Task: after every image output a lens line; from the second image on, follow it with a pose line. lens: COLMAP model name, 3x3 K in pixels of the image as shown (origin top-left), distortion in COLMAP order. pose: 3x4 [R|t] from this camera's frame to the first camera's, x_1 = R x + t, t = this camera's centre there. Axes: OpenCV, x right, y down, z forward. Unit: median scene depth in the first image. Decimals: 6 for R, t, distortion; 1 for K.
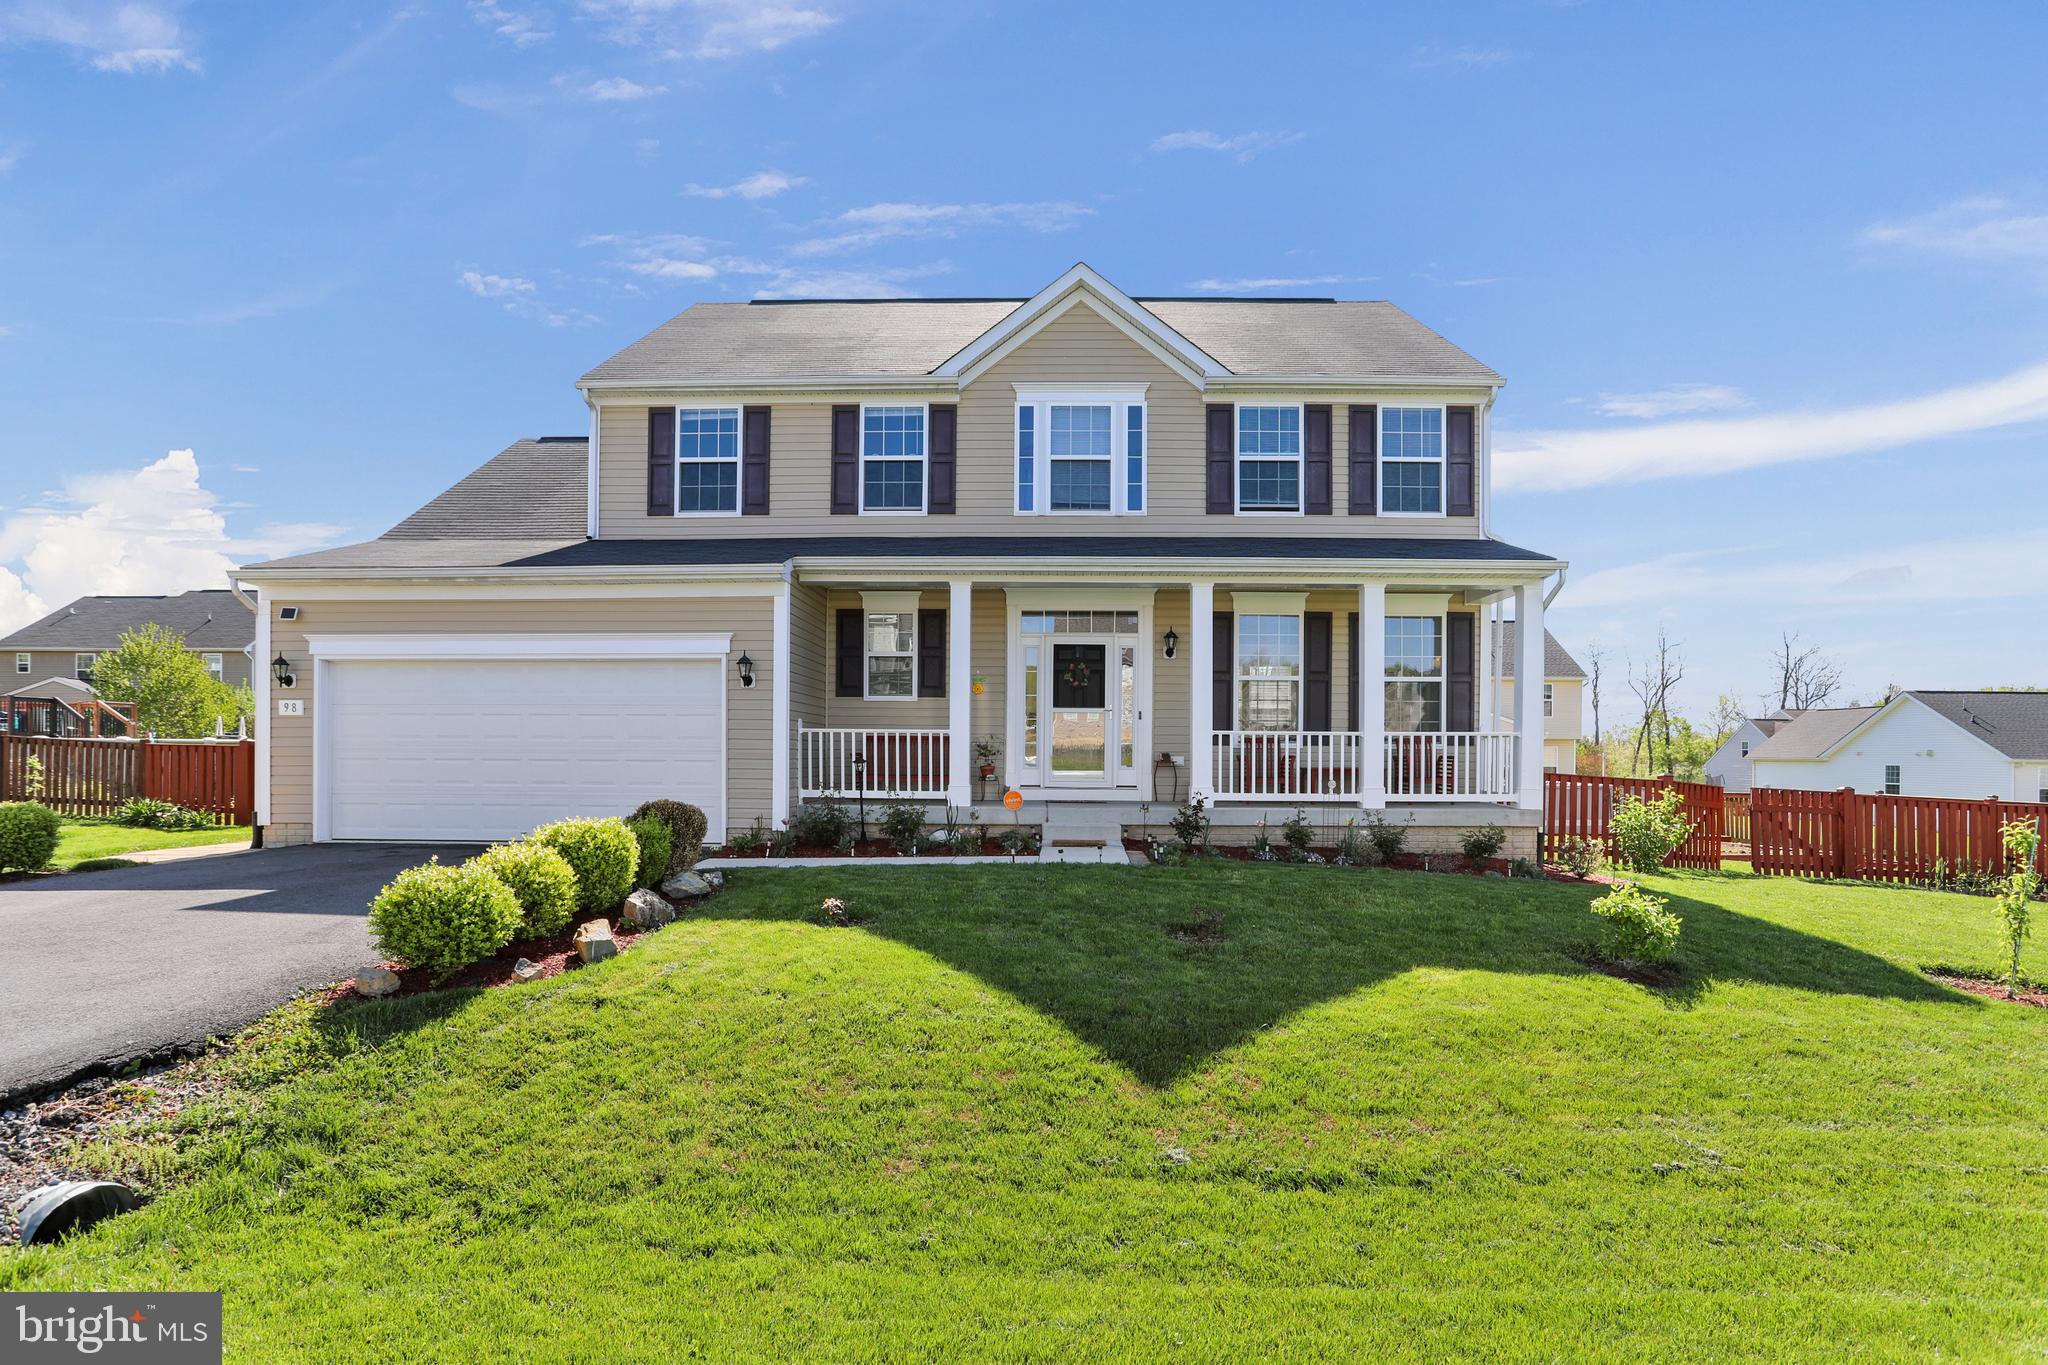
lens RADIAL K [[1003.7, 0, 1019.6], [0, 1003.7, 771.4], [0, 0, 1]] dist [-0.055254, 0.018595]
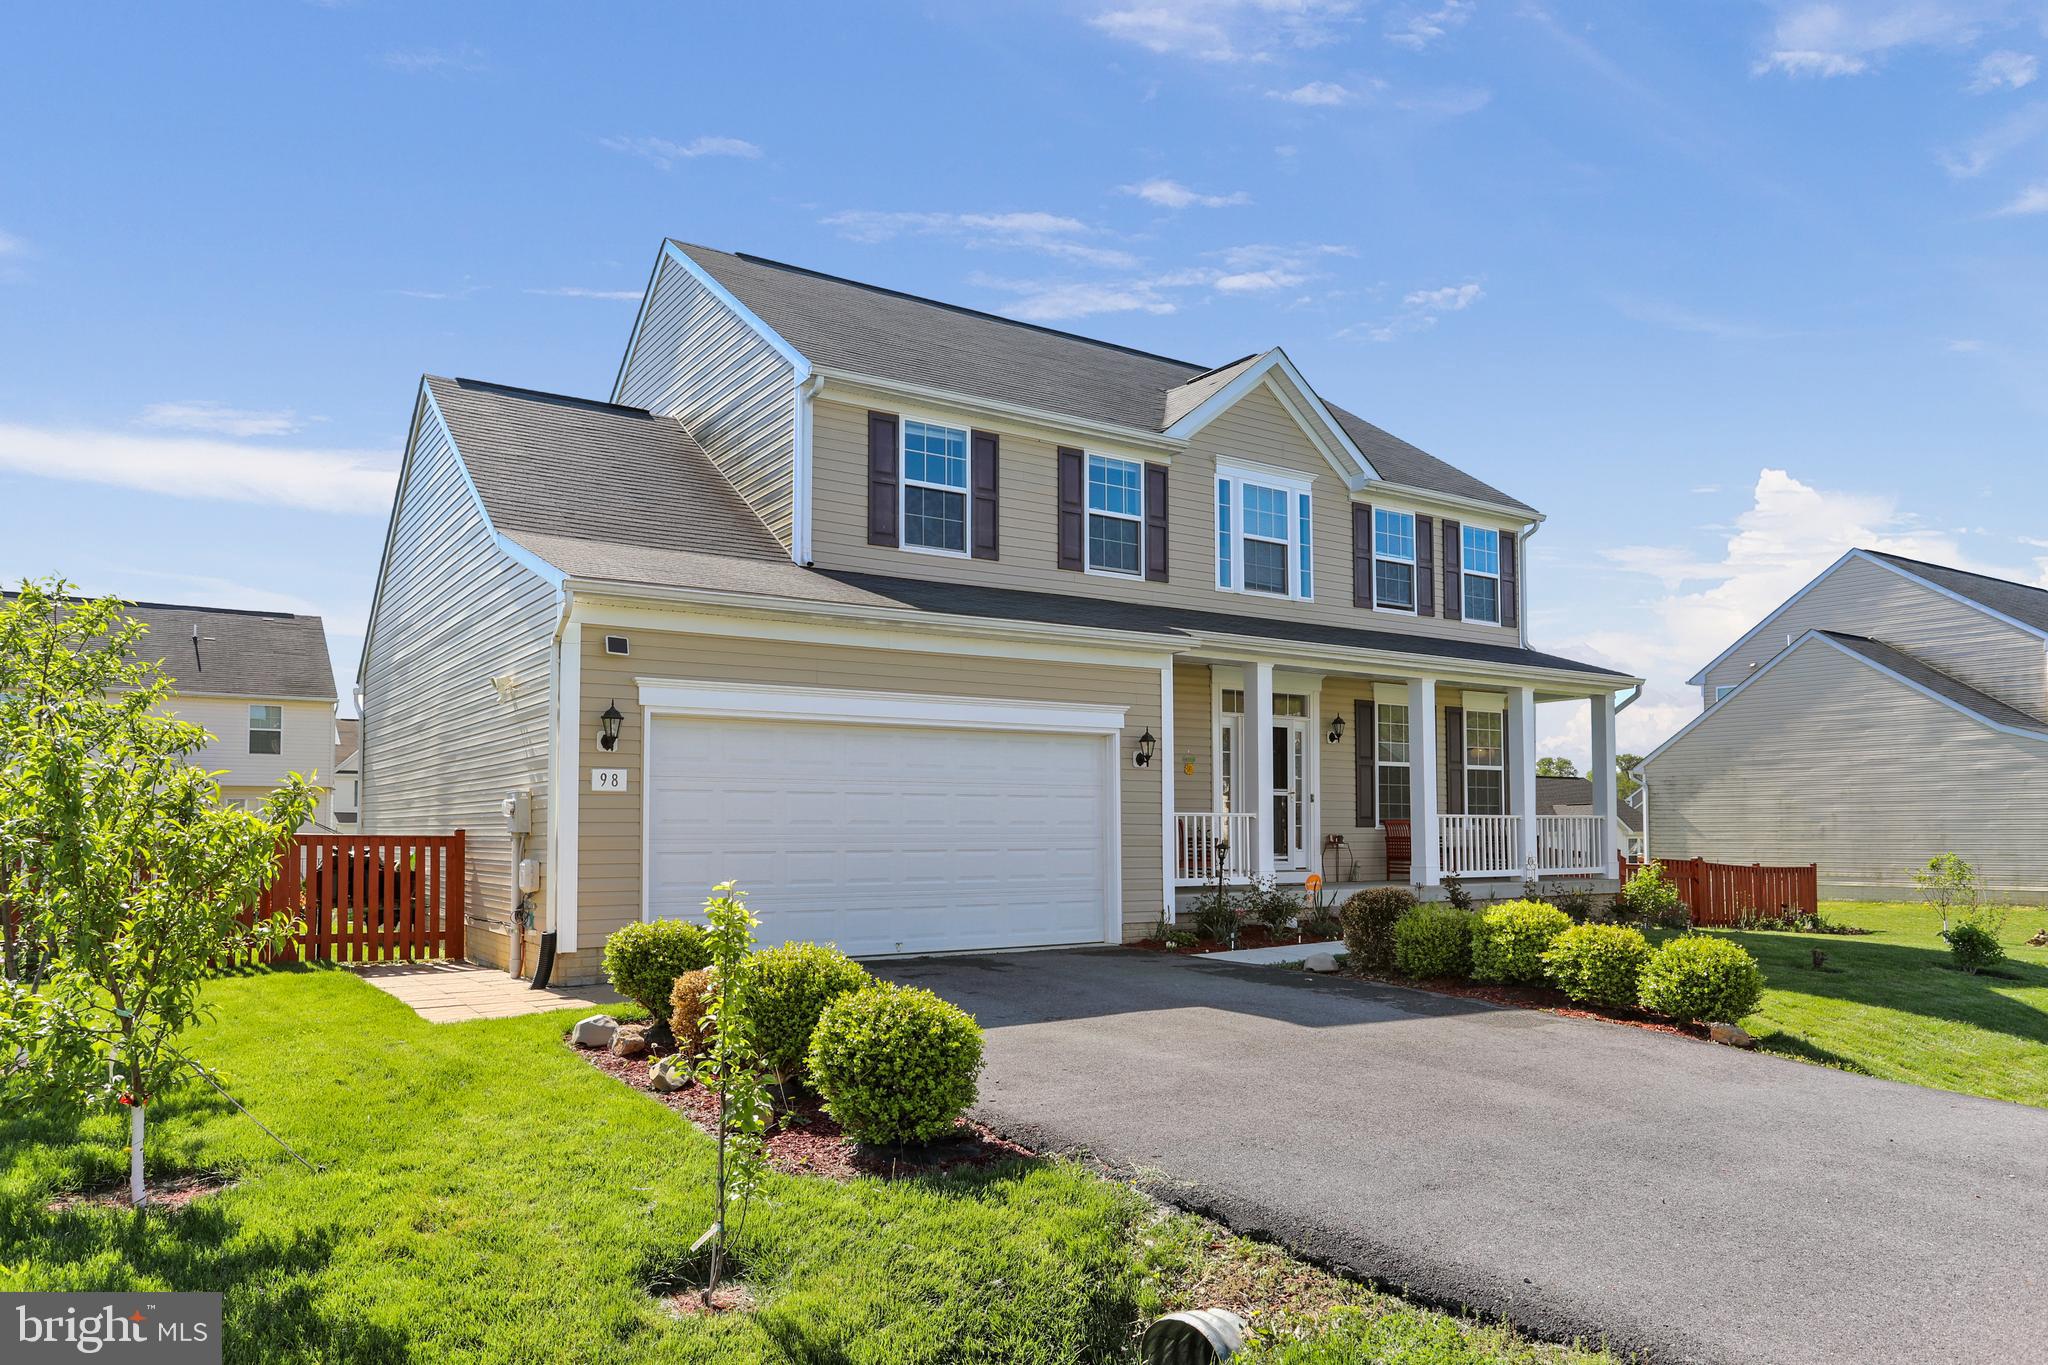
lens RADIAL K [[1346.3, 0, 1026.0], [0, 1346.3, 788.1], [0, 0, 1]] dist [-0.007456, -0.000038]
pose [[0.821400, 0.011426, 0.570238, -0.900324], [0.015547, 0.998979, -0.042411, -0.012460], [-0.570140, 0.043702, 0.820384, 0.043922]]
